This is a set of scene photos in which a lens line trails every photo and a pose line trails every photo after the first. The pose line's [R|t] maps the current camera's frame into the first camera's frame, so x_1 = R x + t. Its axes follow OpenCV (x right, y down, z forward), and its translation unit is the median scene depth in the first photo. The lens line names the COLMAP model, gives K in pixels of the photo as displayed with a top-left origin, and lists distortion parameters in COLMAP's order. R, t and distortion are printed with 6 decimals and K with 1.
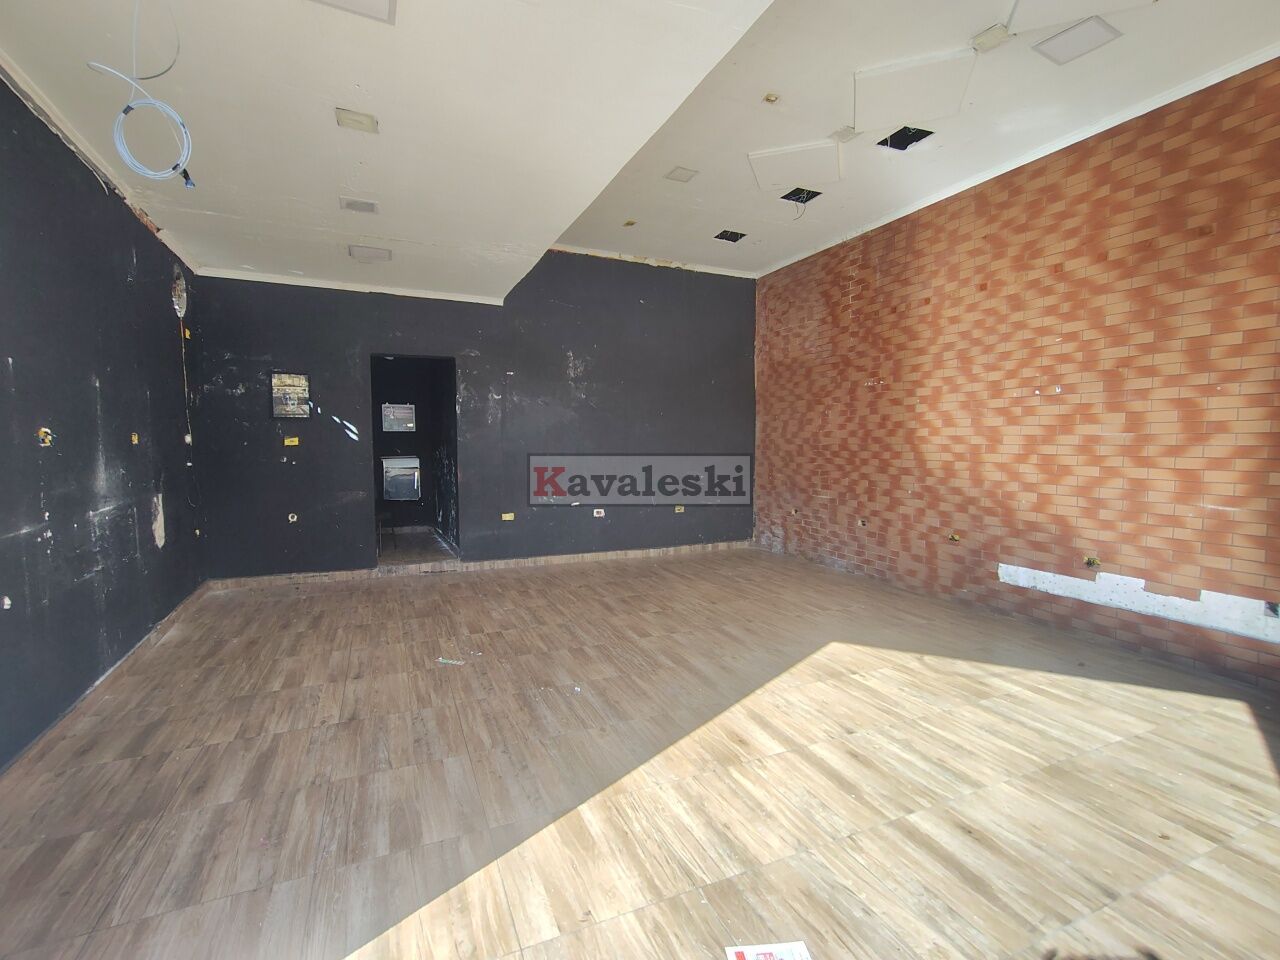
lens RADIAL K [[584.2, 0, 644.3], [0, 584.2, 483.8], [0, 0, 1]] dist [-0.007635, 0.005318]
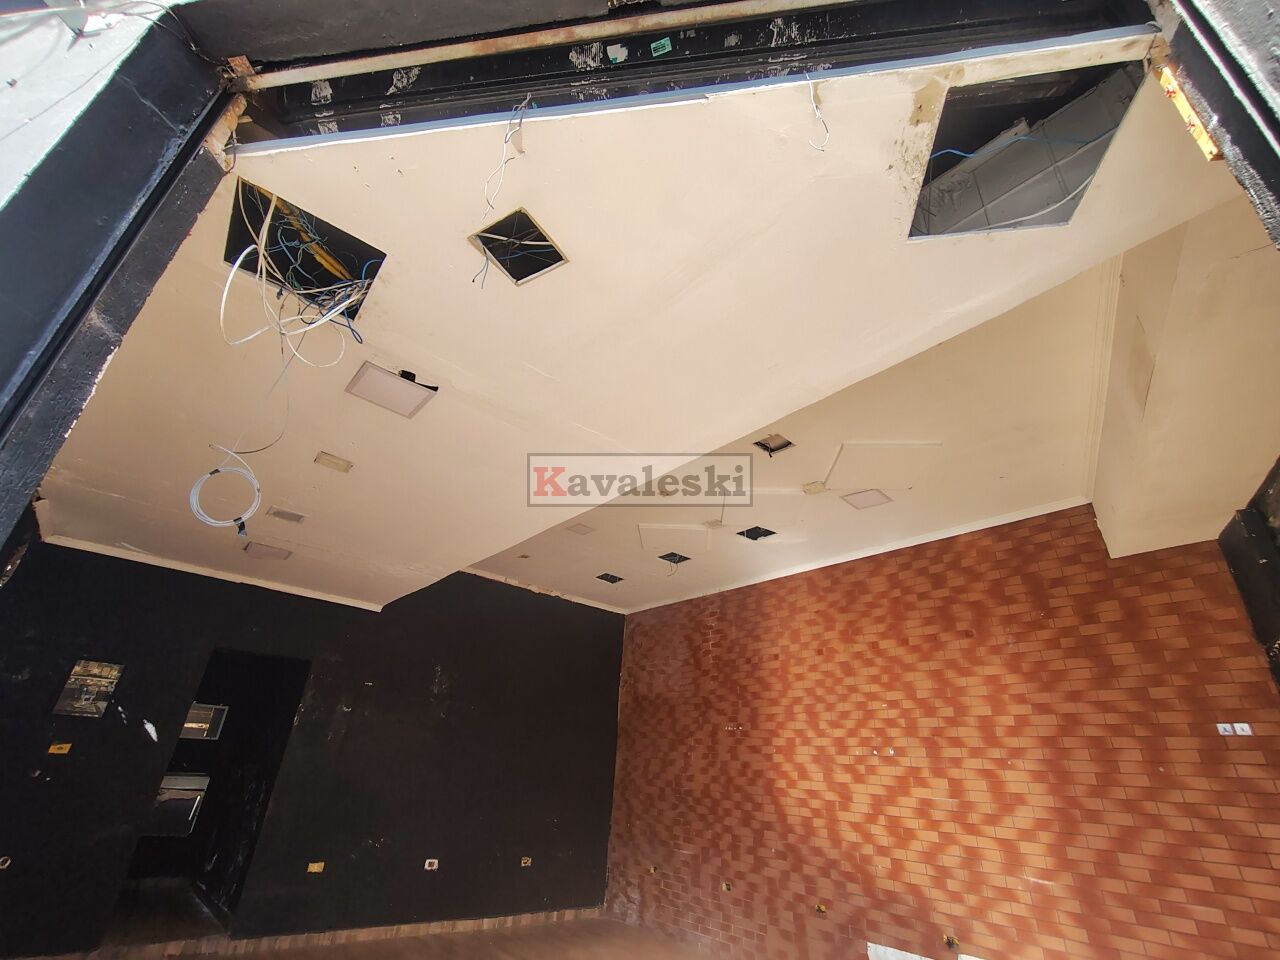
lens RADIAL K [[584.2, 0, 644.3], [0, 584.2, 483.8], [0, 0, 1]] dist [-0.007635, 0.005318]
pose [[0.961526, 0.171114, 0.214913, -0.083757], [-0.039913, 0.861032, -0.506981, -0.013590], [-0.271799, 0.478898, 0.834735, -0.067977]]
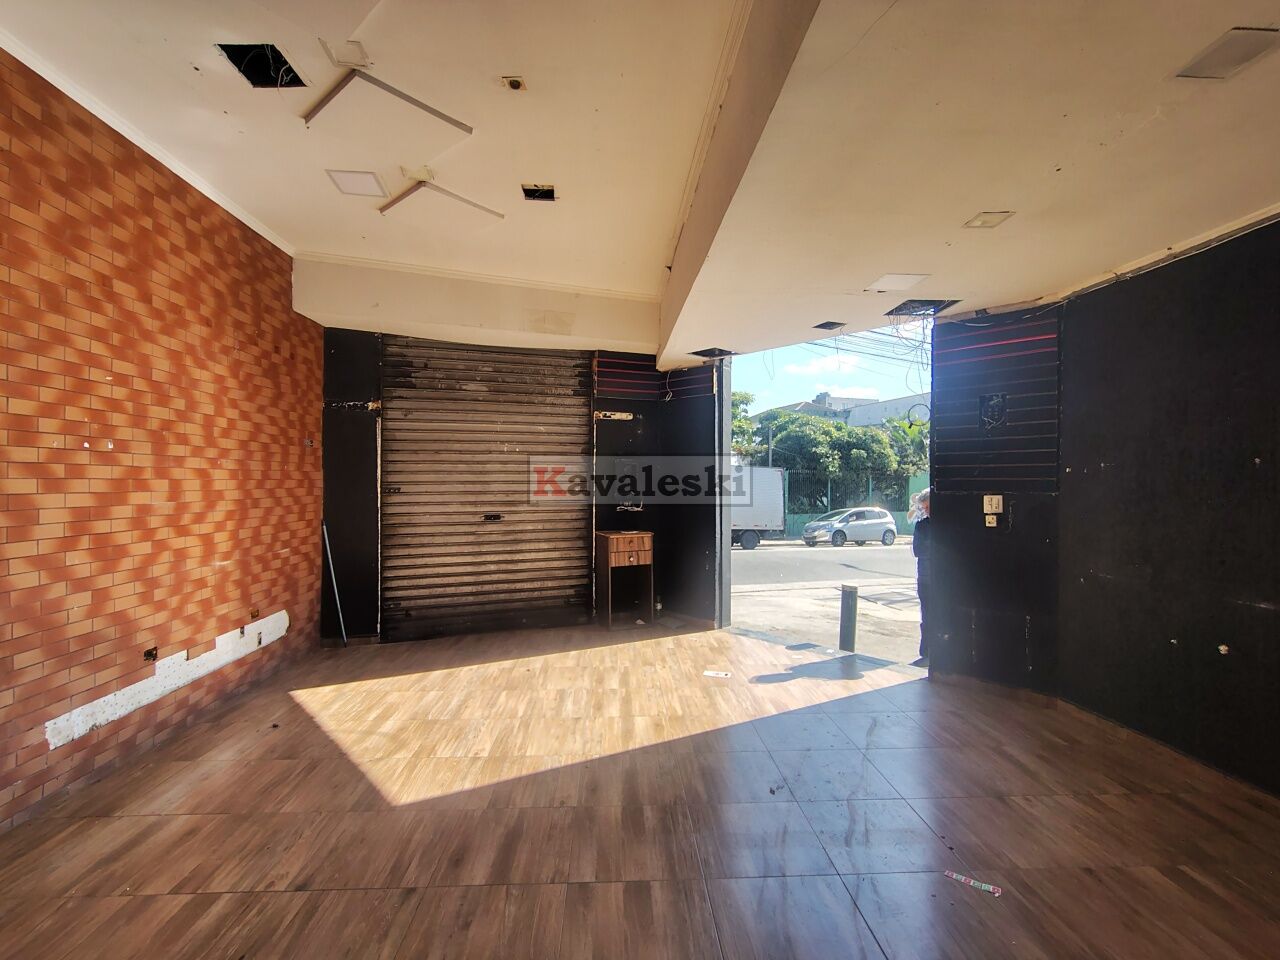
lens RADIAL K [[584.2, 0, 644.3], [0, 584.2, 483.8], [0, 0, 1]] dist [-0.007635, 0.005318]
pose [[-0.933786, -0.008382, 0.357734, -0.177251], [0.017975, 0.997365, 0.070289, -0.140383], [-0.357380, 0.072065, -0.931174, 1.336208]]
